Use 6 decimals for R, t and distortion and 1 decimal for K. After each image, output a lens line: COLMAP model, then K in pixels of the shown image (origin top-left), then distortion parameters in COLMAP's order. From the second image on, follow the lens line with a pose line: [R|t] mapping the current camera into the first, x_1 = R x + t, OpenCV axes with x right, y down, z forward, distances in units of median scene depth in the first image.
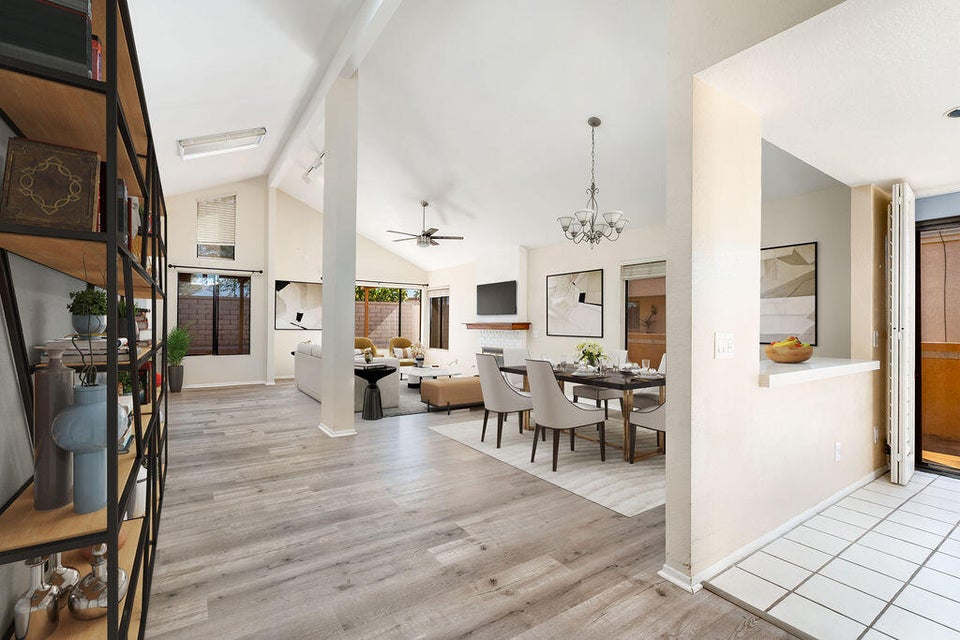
lens RADIAL K [[429.7, 0, 479.1], [0, 429.7, 320.8], [0, 0, 1]] dist [-0.008167, 0.002317]
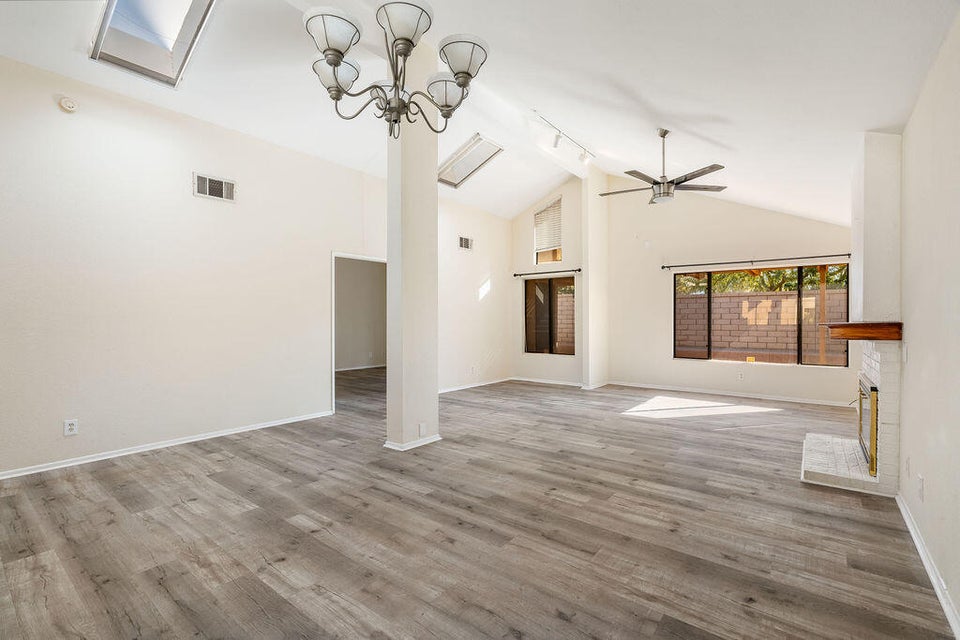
lens RADIAL K [[429.7, 0, 481.0], [0, 429.7, 317.4], [0, 0, 1]] dist [-0.008167, 0.002317]
pose [[0.311499, -0.015878, -0.950114, 0.780408], [0.011103, 0.999853, -0.013069, 0.003761], [0.950182, -0.006478, 0.311630, 1.135083]]
